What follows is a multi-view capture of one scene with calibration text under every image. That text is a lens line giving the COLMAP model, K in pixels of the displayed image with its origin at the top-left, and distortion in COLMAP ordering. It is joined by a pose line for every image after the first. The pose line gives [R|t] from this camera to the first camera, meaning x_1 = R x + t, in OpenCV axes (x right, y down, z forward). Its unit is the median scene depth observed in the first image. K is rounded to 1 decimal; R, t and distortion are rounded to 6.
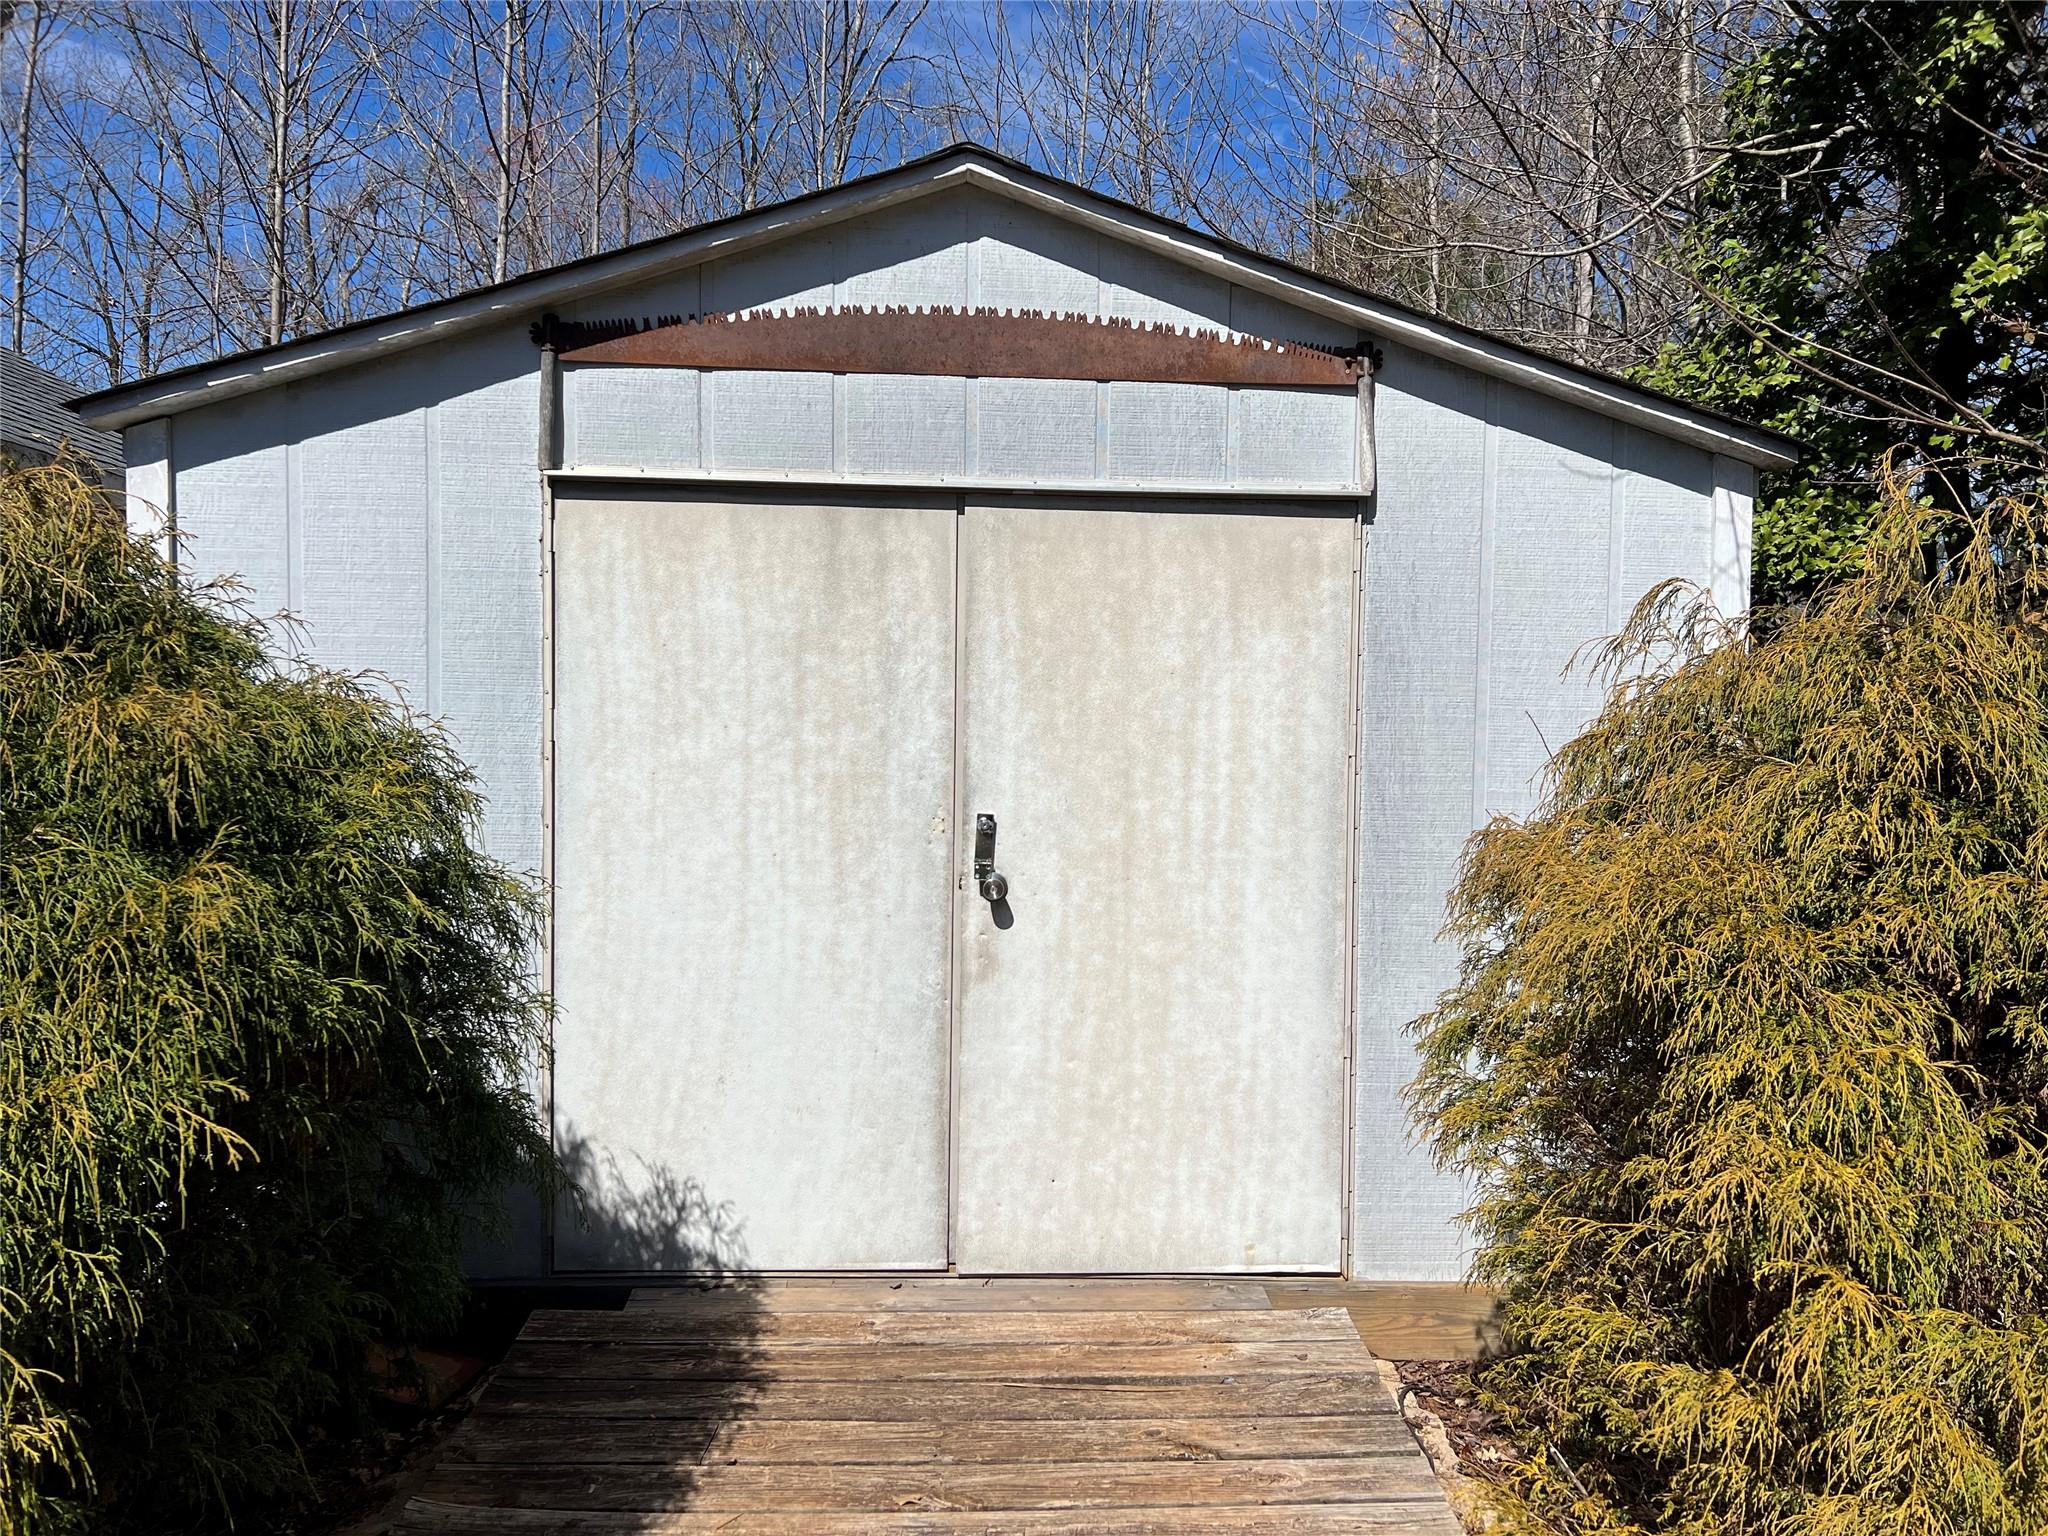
lens RADIAL K [[1557.0, 0, 1017.4], [0, 1557.0, 774.2], [0, 0, 1]] dist [0.046745, -0.039037]
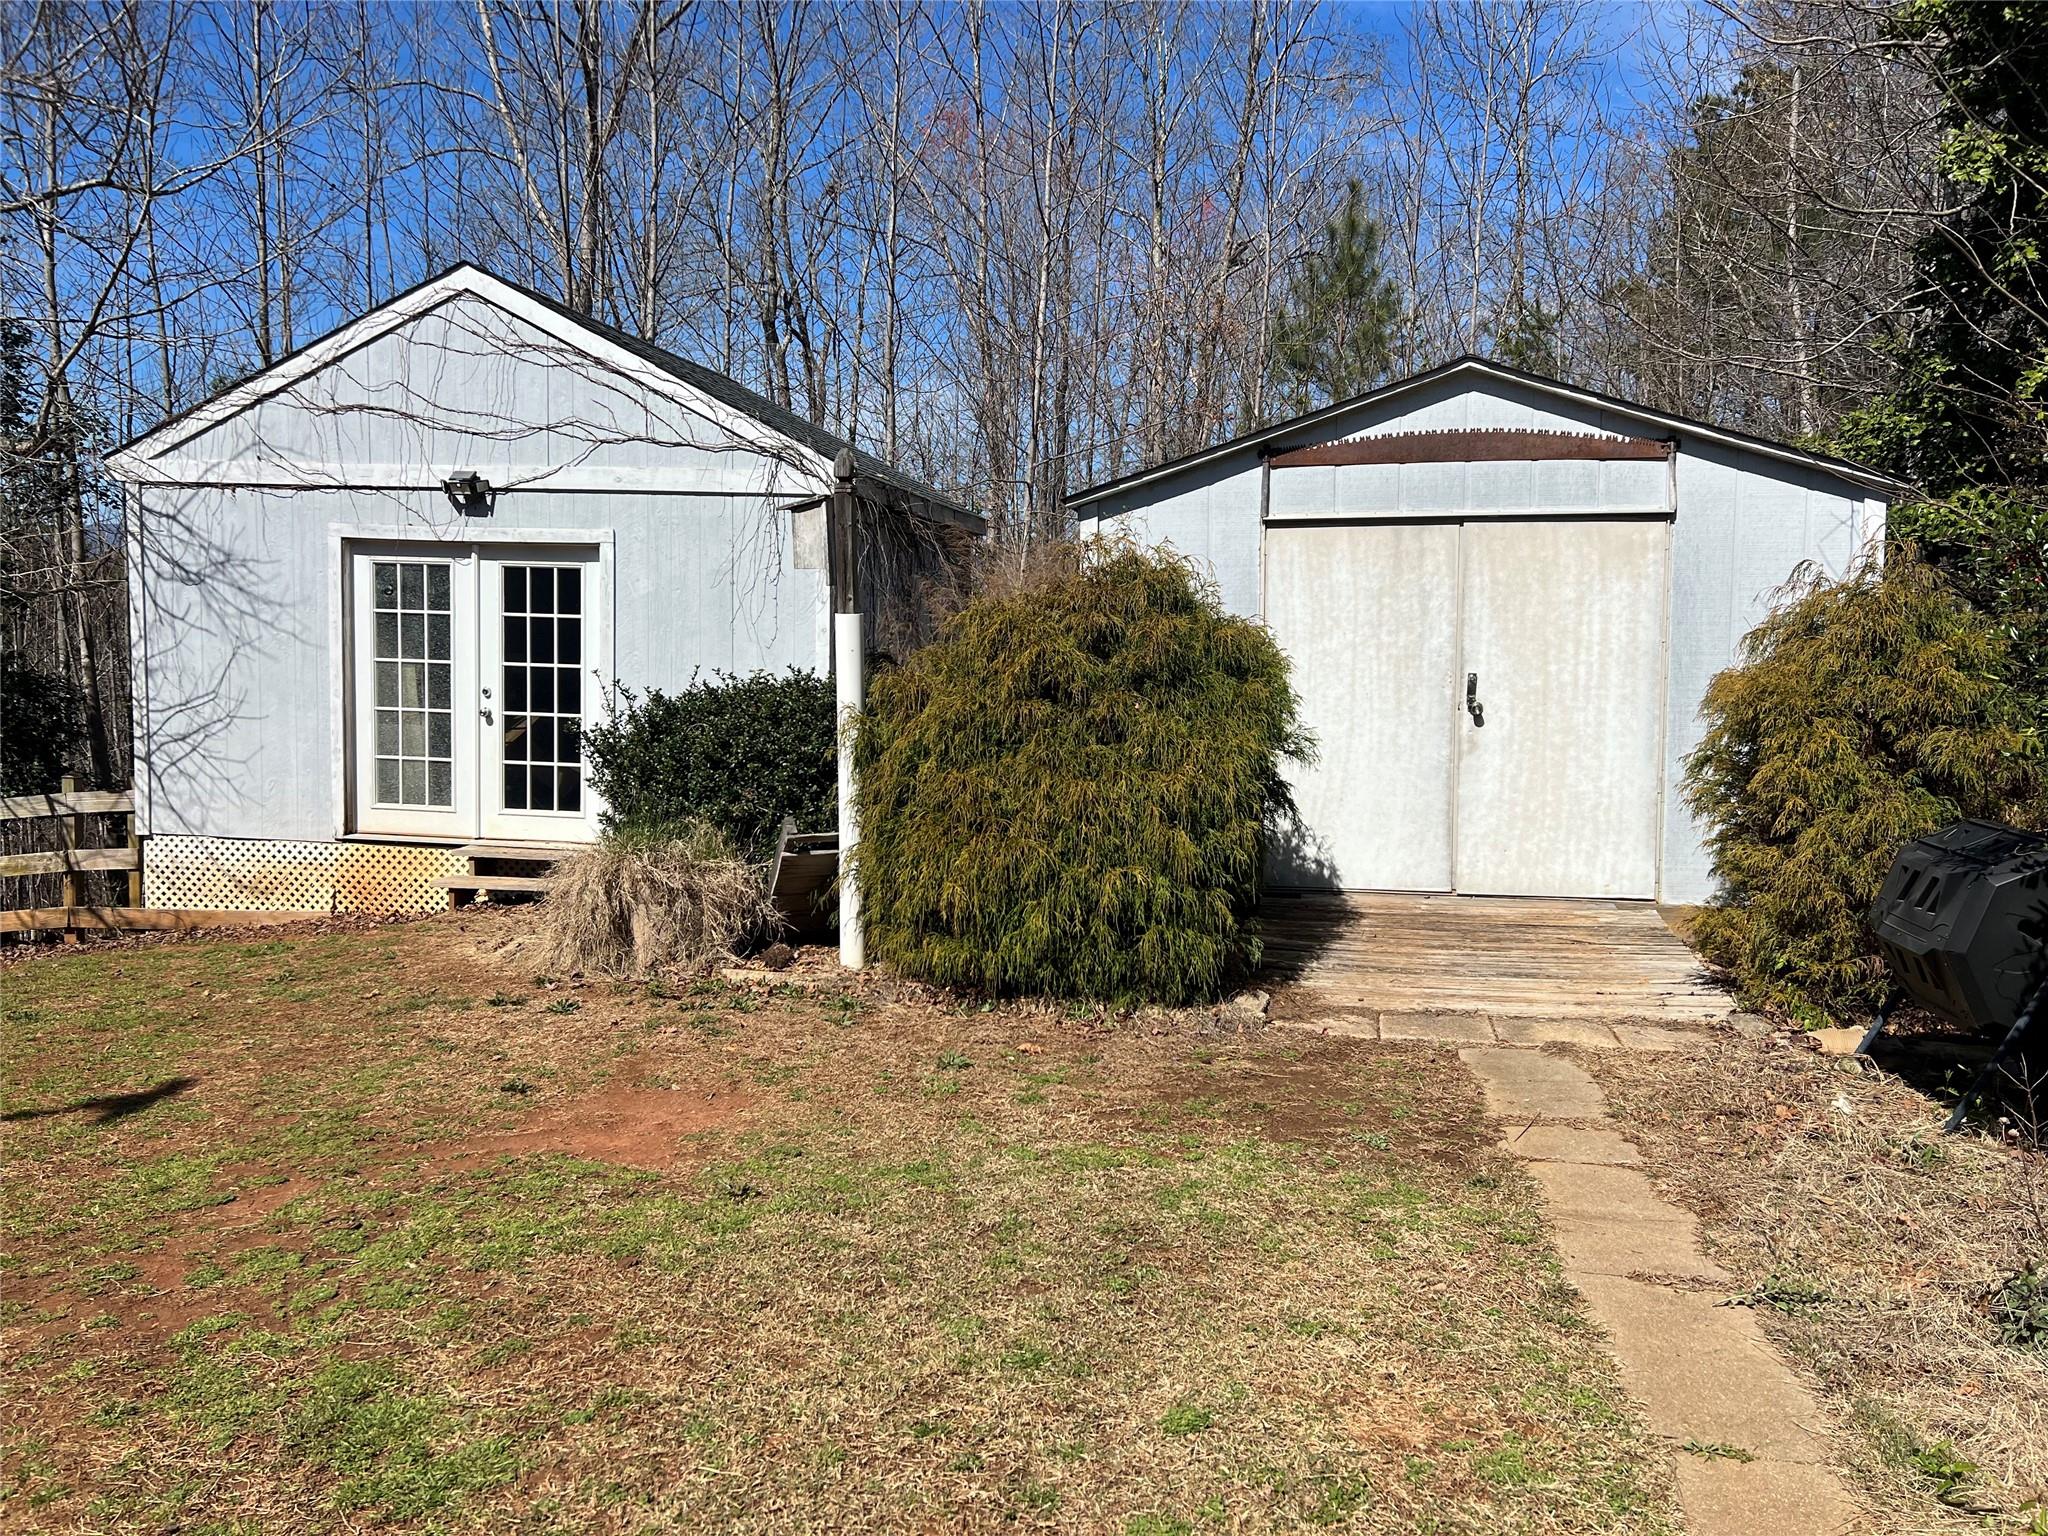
lens RADIAL K [[1557.0, 0, 1012.8], [0, 1557.0, 761.6], [0, 0, 1]] dist [0.046745, -0.039037]
pose [[0.974033, 0.000359, -0.226408, -0.144786], [0.011317, 0.998671, 0.050273, 0.031590], [0.226125, -0.051529, 0.972734, -1.162297]]
